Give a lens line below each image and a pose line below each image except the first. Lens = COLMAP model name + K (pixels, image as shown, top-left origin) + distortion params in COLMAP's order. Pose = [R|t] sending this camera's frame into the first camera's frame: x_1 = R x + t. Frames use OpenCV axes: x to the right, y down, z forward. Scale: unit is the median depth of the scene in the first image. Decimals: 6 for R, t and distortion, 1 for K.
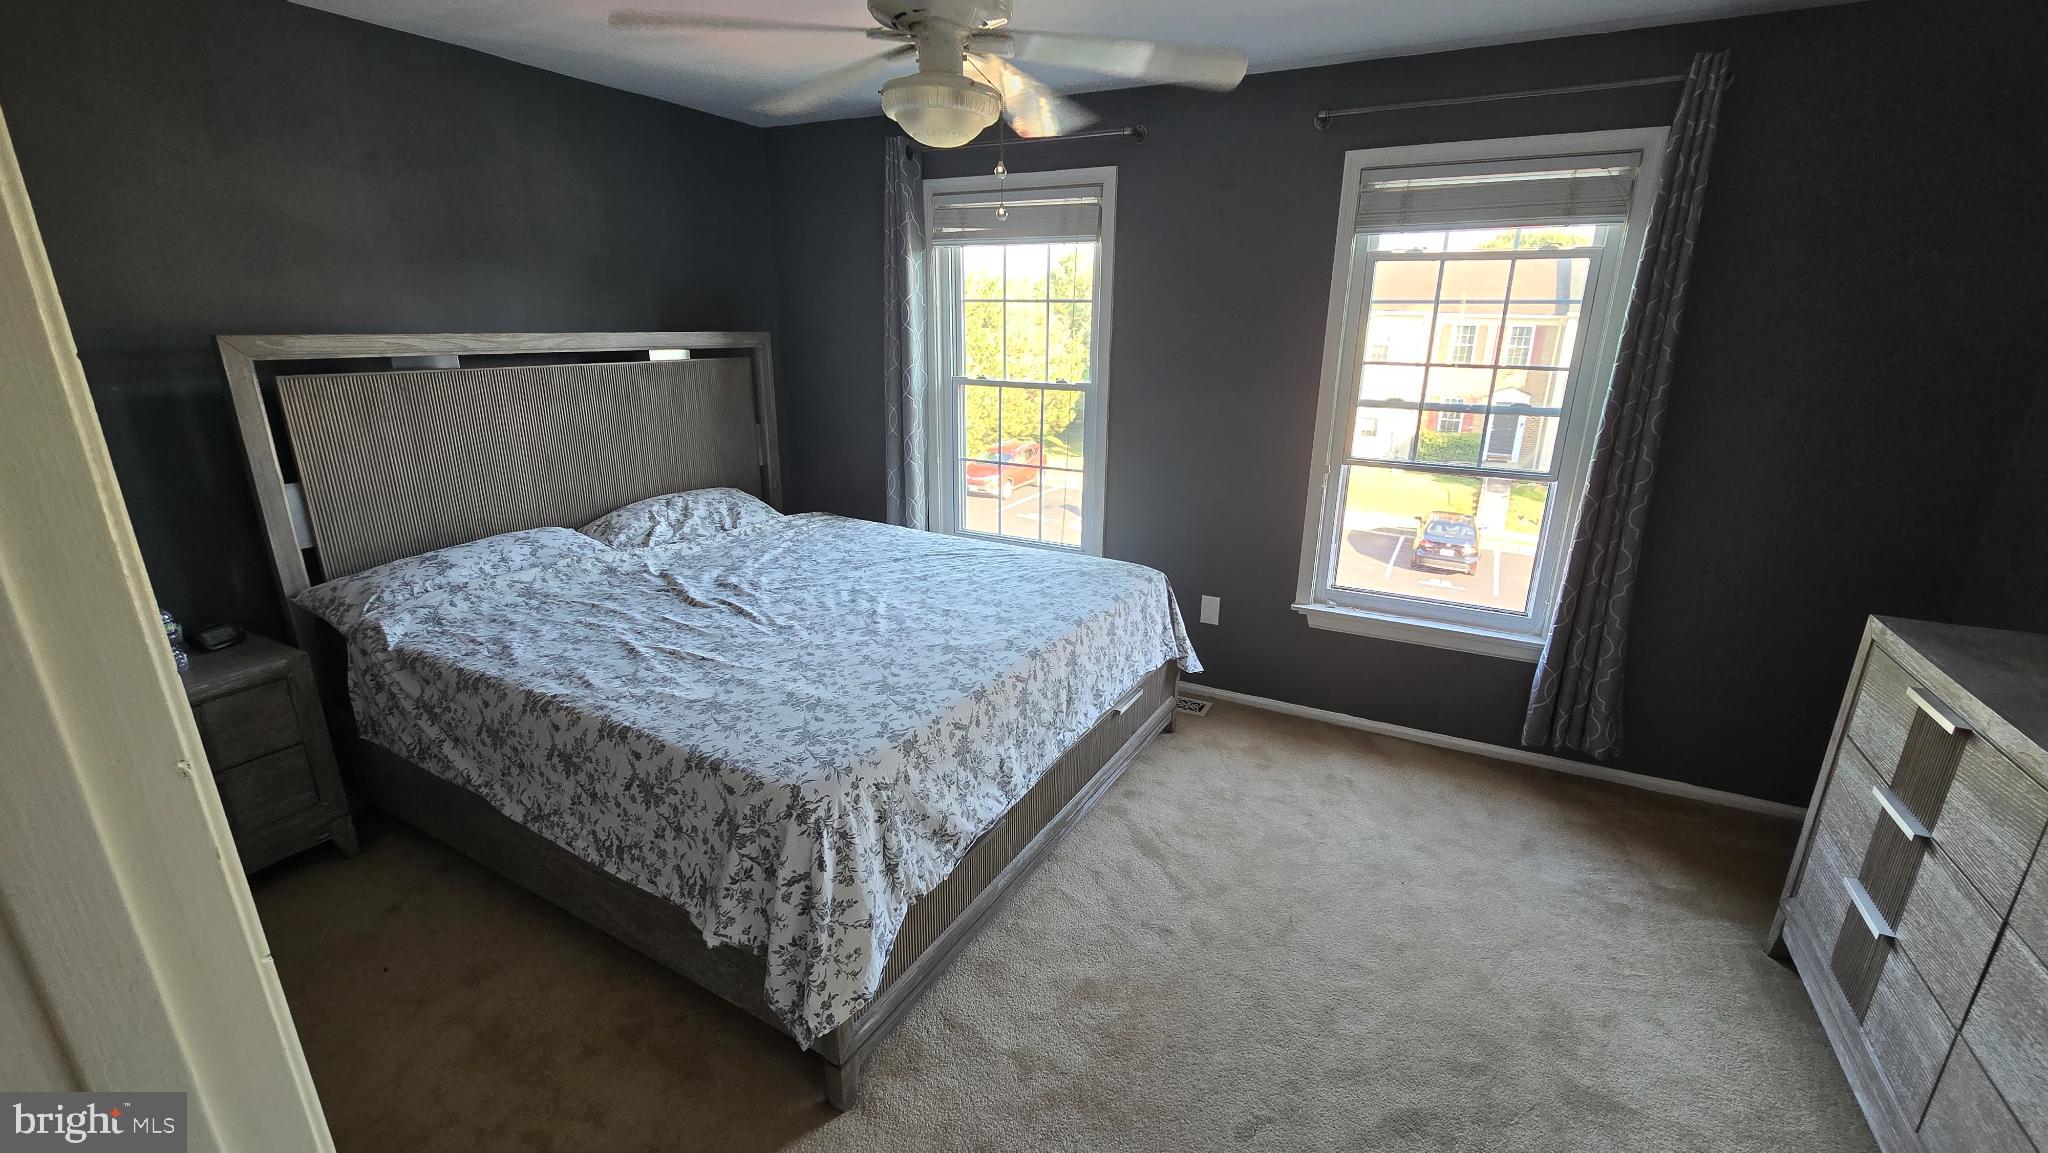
lens RADIAL K [[839.4, 0, 1054.6], [0, 839.4, 579.4], [0, 0, 1]] dist [-0.004510, 0.000271]
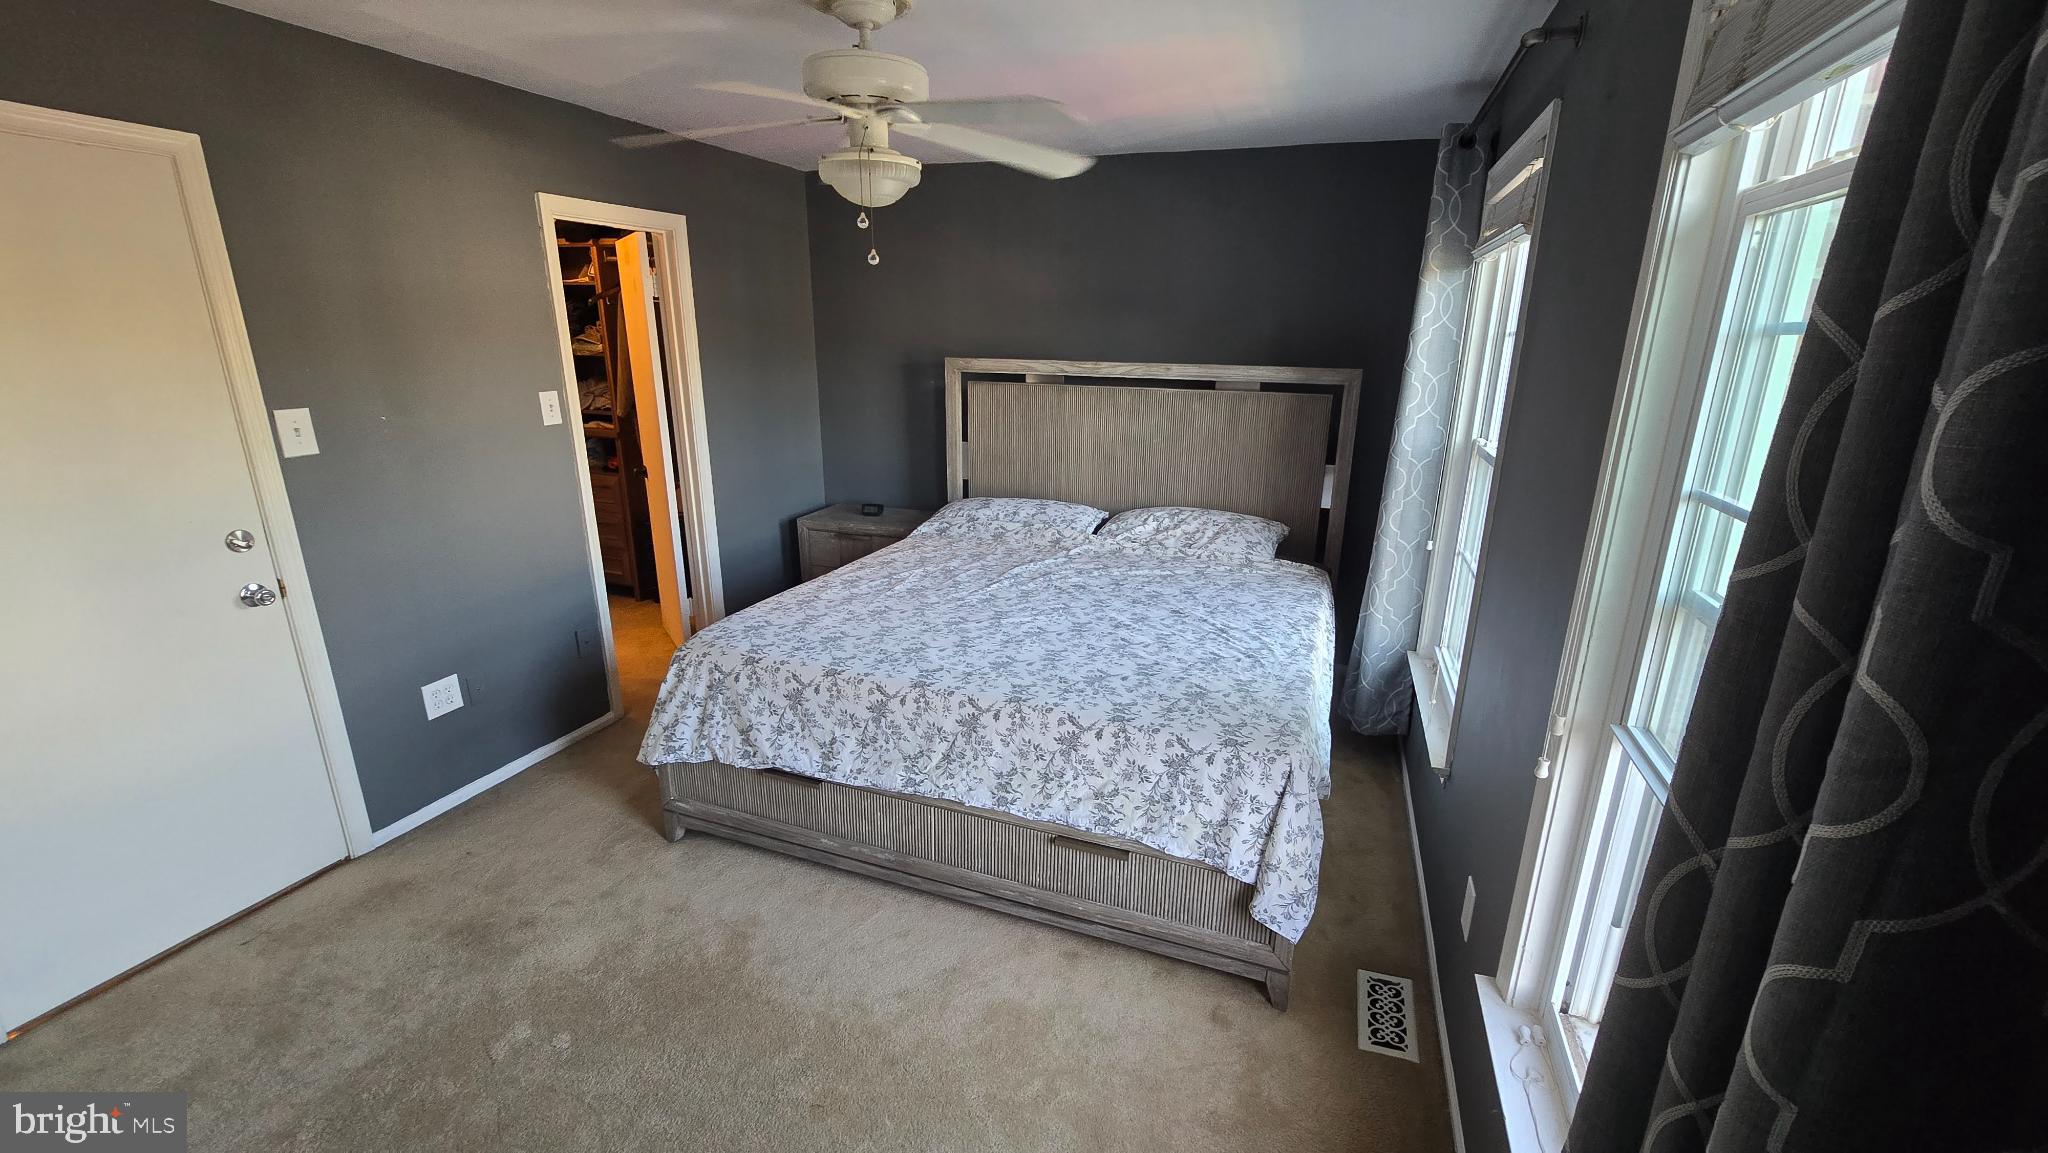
lens RADIAL K [[839.4, 0, 1023.9], [0, 839.4, 584.4], [0, 0, 1]] dist [-0.004510, 0.000271]
pose [[0.129035, 0.272699, -0.953407, 0.739297], [-0.305355, 0.925654, 0.223434, -0.229517], [0.943455, 0.262297, 0.202712, 0.714696]]
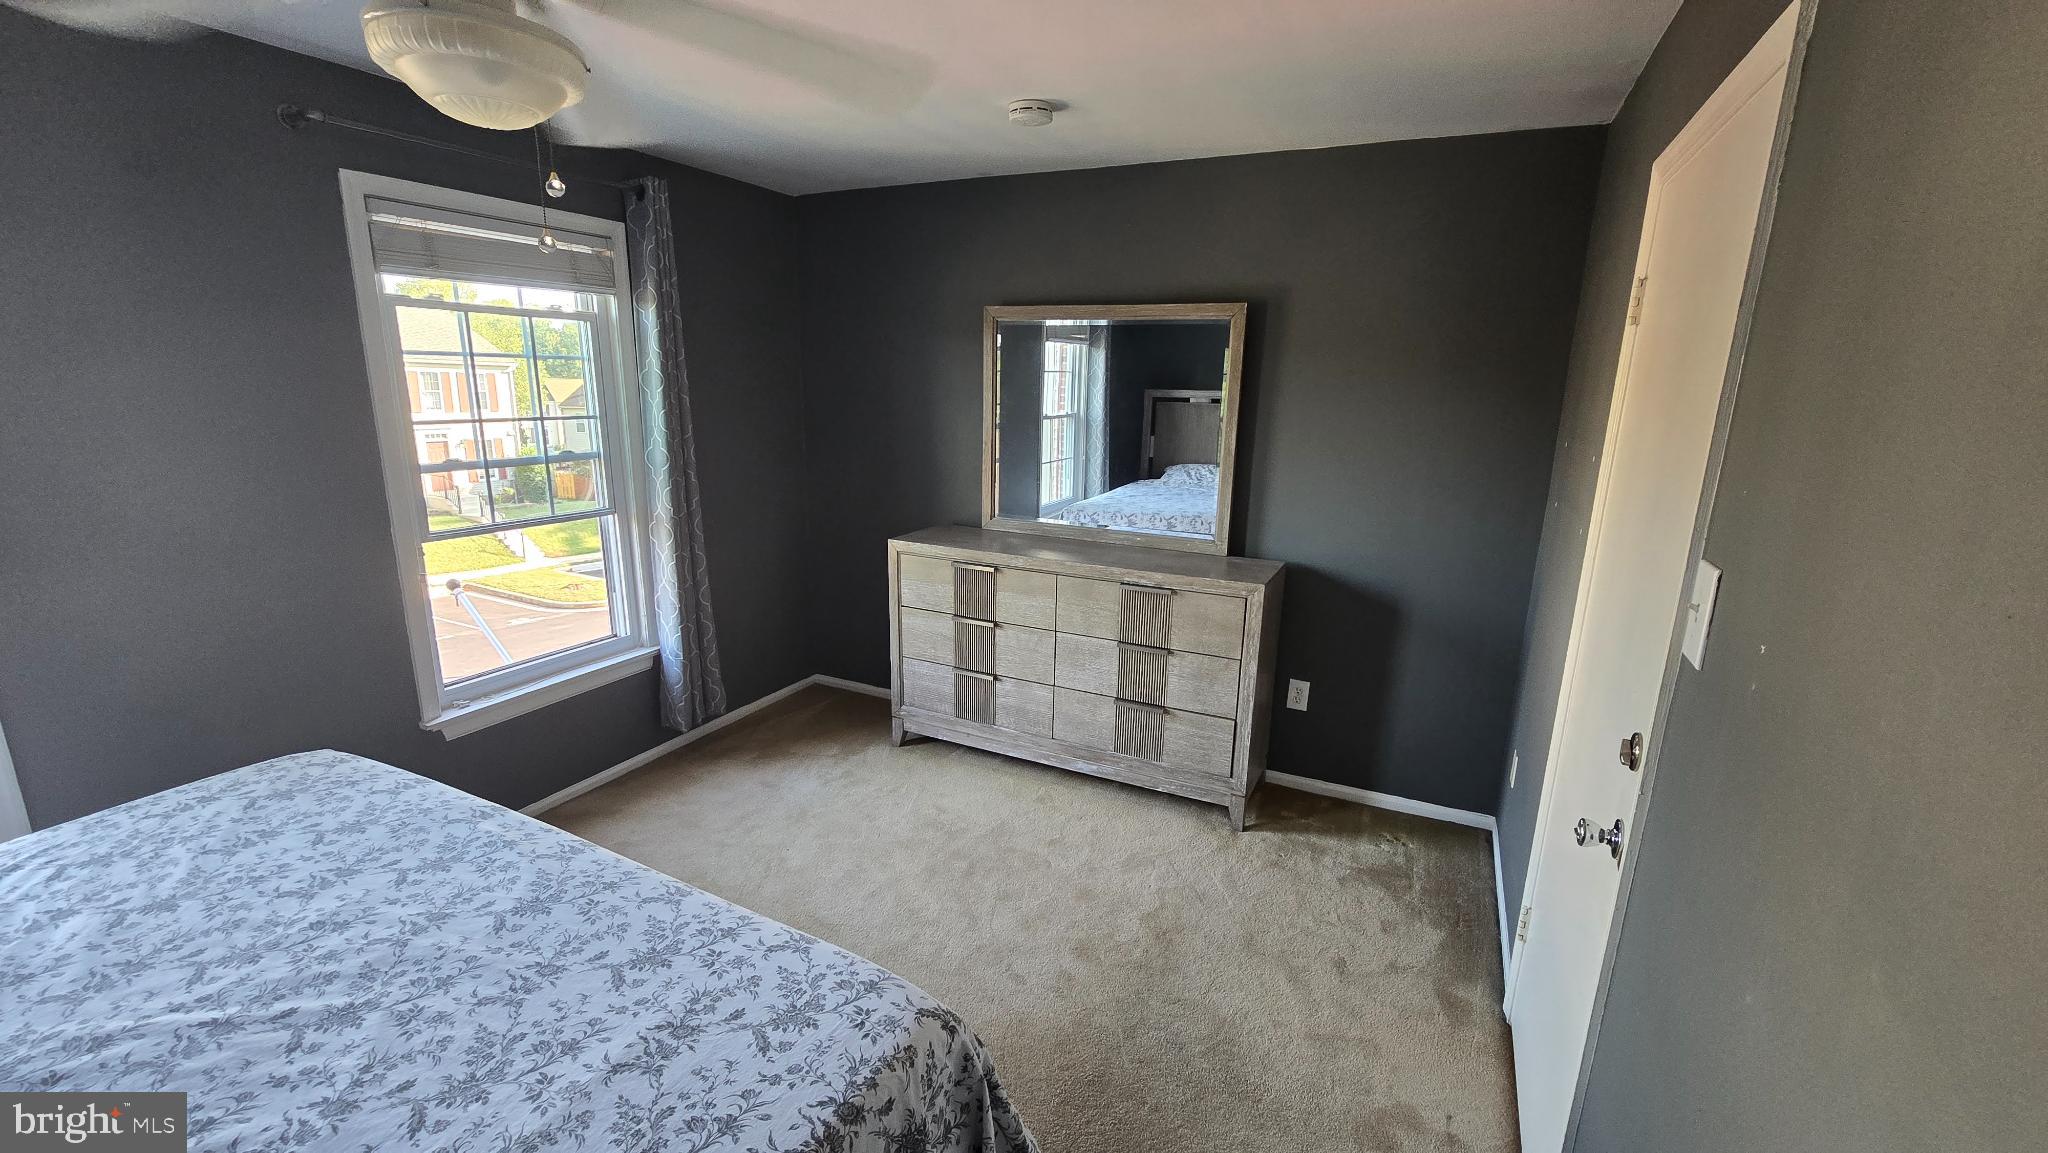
lens RADIAL K [[839.4, 0, 1026.1], [0, 839.4, 575.1], [0, 0, 1]] dist [-0.004510, 0.000271]
pose [[-0.021559, -0.239150, 0.970743, -0.547598], [0.273011, 0.932657, 0.235830, -0.157364], [-0.961769, 0.270108, 0.045183, 0.440449]]
